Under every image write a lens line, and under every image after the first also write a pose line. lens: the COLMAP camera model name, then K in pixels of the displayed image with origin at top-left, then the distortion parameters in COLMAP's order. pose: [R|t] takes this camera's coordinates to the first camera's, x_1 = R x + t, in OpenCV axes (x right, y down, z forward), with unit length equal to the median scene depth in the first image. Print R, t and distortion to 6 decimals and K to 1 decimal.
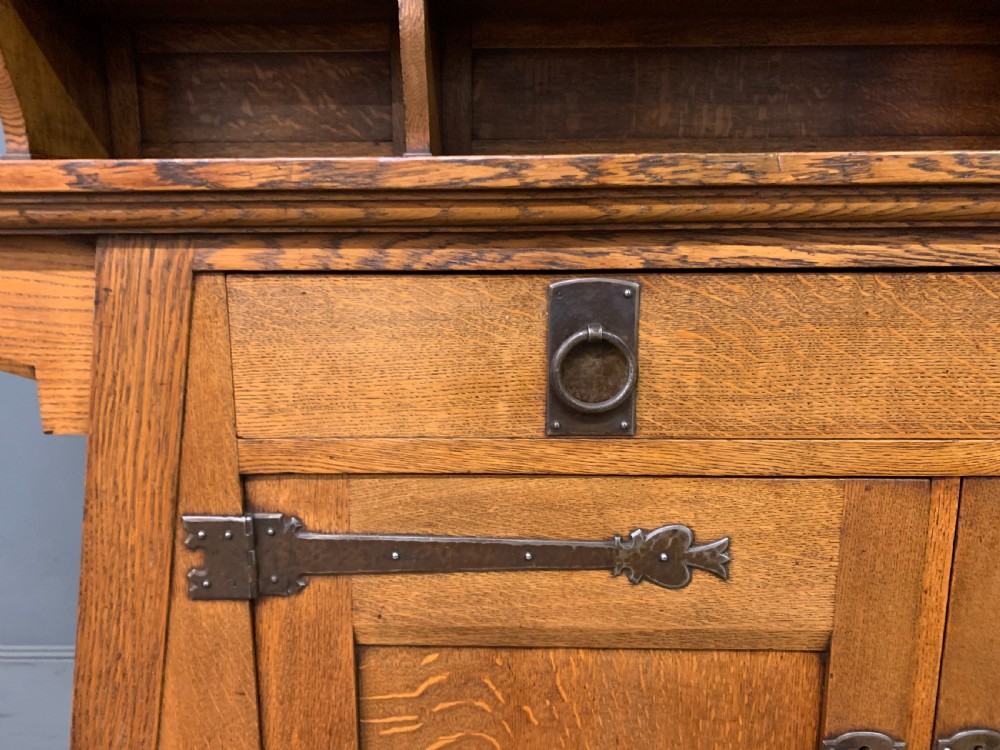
lens RADIAL K [[773.8, 0, 484.3], [0, 773.8, 376.6], [0, 0, 1]] dist [0.014328, -0.003356]
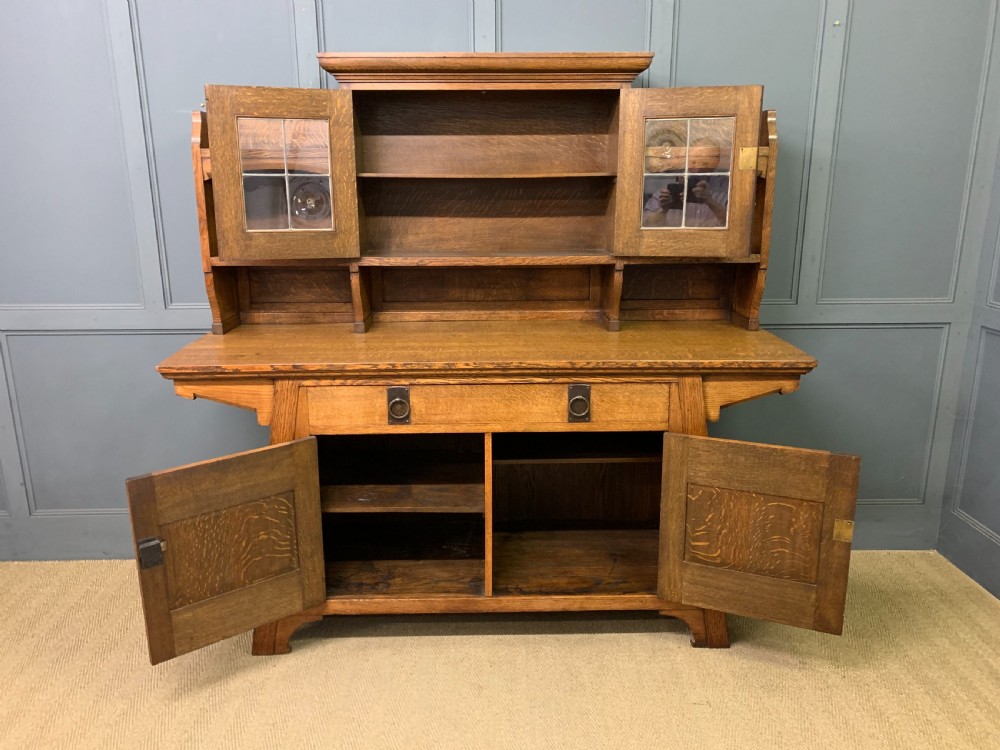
lens RADIAL K [[756.1, 0, 491.8], [0, 756.1, 373.2], [0, 0, 1]] dist [0.116421, -0.277147]
pose [[0.999229, -0.010372, 0.037873, 0.454156], [0.007931, 0.997916, 0.064037, -0.418150], [-0.038458, -0.063687, 0.997229, -2.810093]]
